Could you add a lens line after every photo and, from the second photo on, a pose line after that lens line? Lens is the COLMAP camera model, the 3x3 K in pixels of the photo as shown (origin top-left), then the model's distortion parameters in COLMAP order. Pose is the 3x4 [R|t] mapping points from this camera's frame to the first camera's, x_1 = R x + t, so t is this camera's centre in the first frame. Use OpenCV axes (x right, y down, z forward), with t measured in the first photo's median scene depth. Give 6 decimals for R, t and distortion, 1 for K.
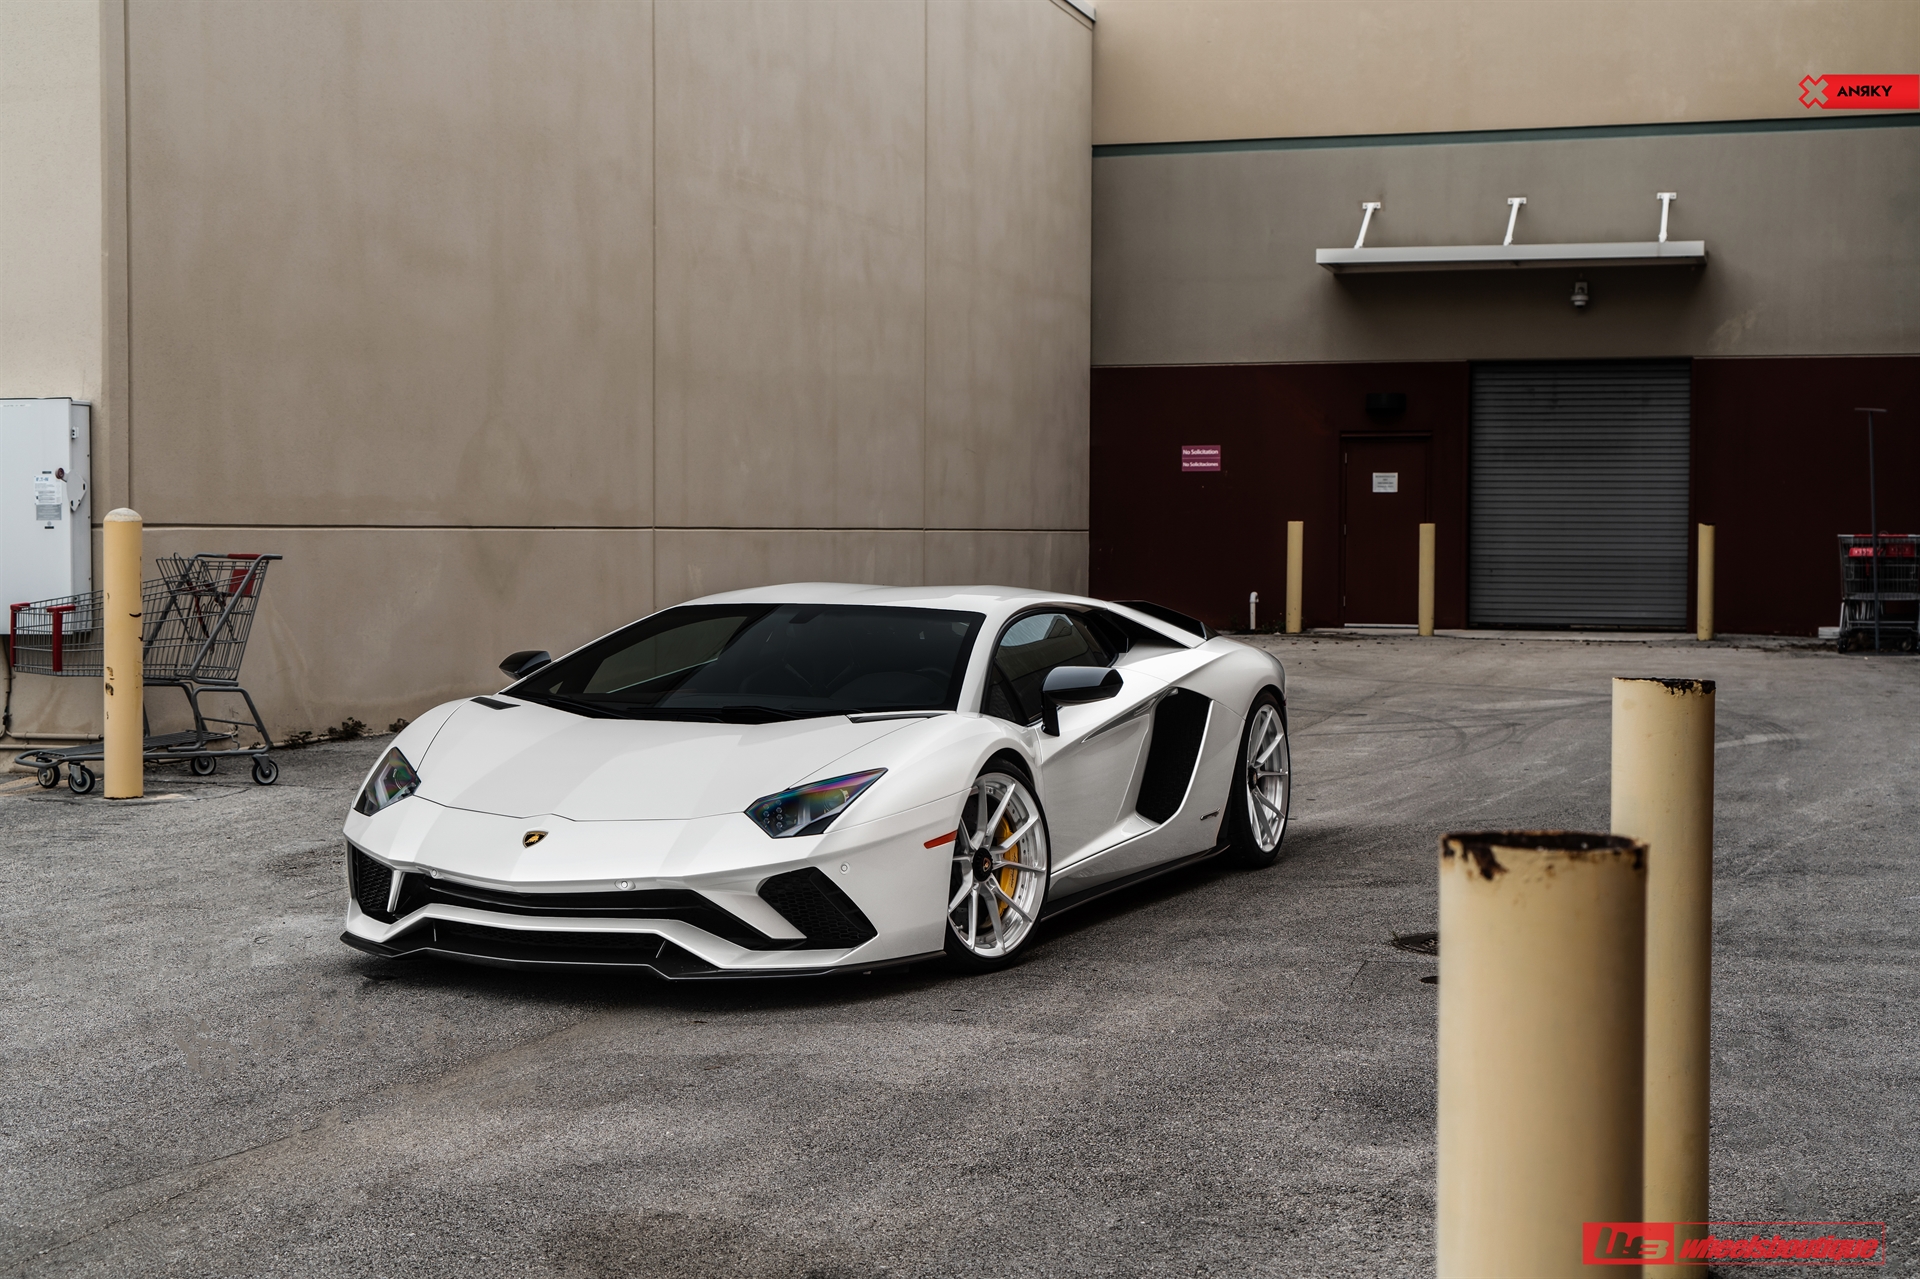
lens RADIAL K [[2735.9, 0, 960.0], [0, 2735.9, 639.5], [0, 0, 1]] dist [0.011964, 0.078086]
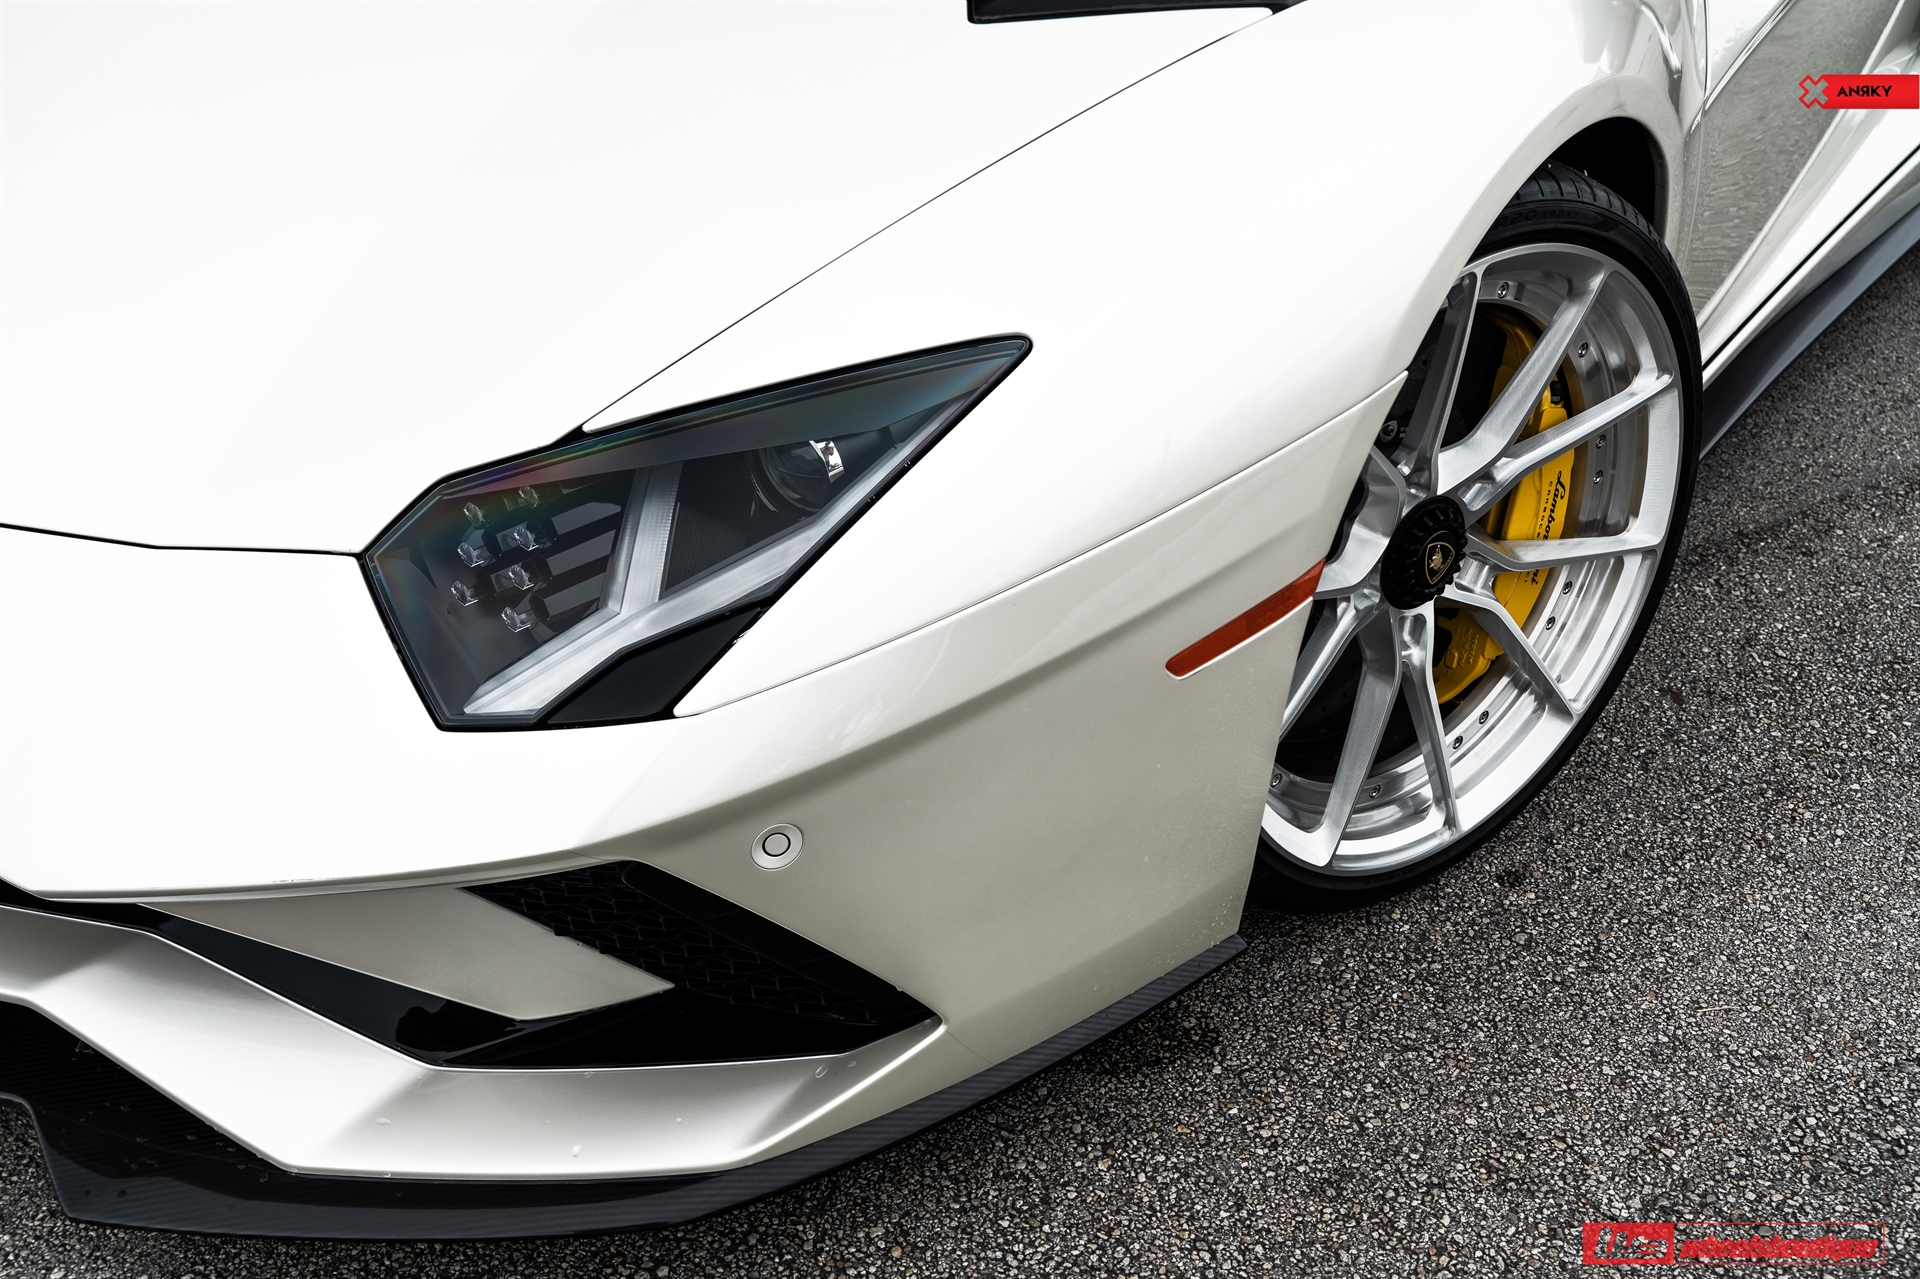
lens RADIAL K [[2333.8, 0, 960.0], [0, 2333.8, 639.5], [0, 0, 1]] dist [-0.007782, -0.008053]
pose [[0.975550, 0.125543, -0.180391, 0.005208], [-0.020074, 0.868261, 0.495702, -0.026999], [0.218858, -0.479961, 0.849552, 0.806962]]
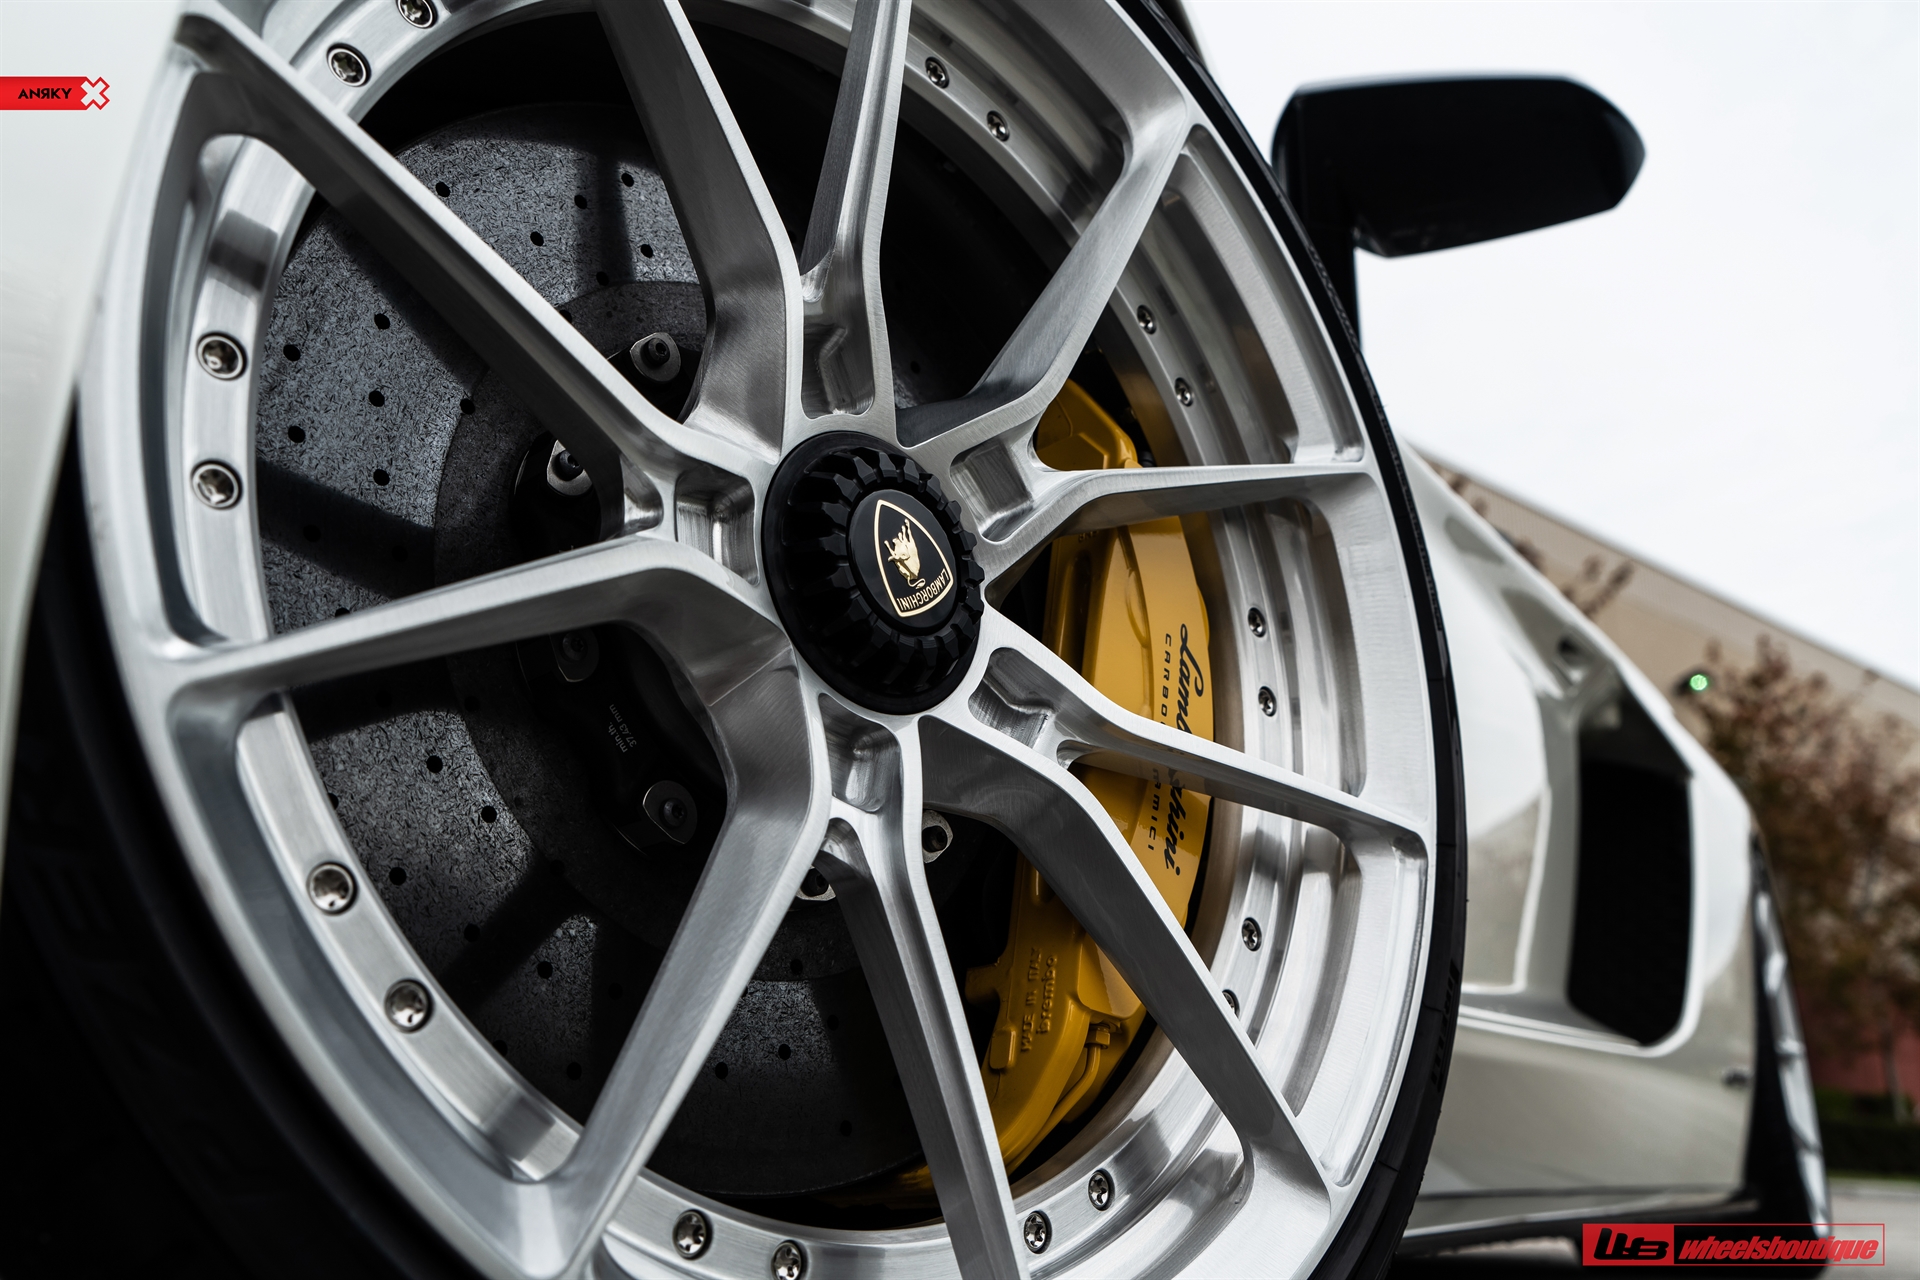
lens RADIAL K [[1765.8, 0, 960.0], [0, 1765.8, 640.0], [0, 0, 1]] dist [0.001696, 0.000276]
pose [[0.995471, -0.019740, -0.092997, 0.017875], [-0.013323, 0.939584, -0.342058, 0.114070], [0.094131, 0.341748, 0.935066, 0.960564]]
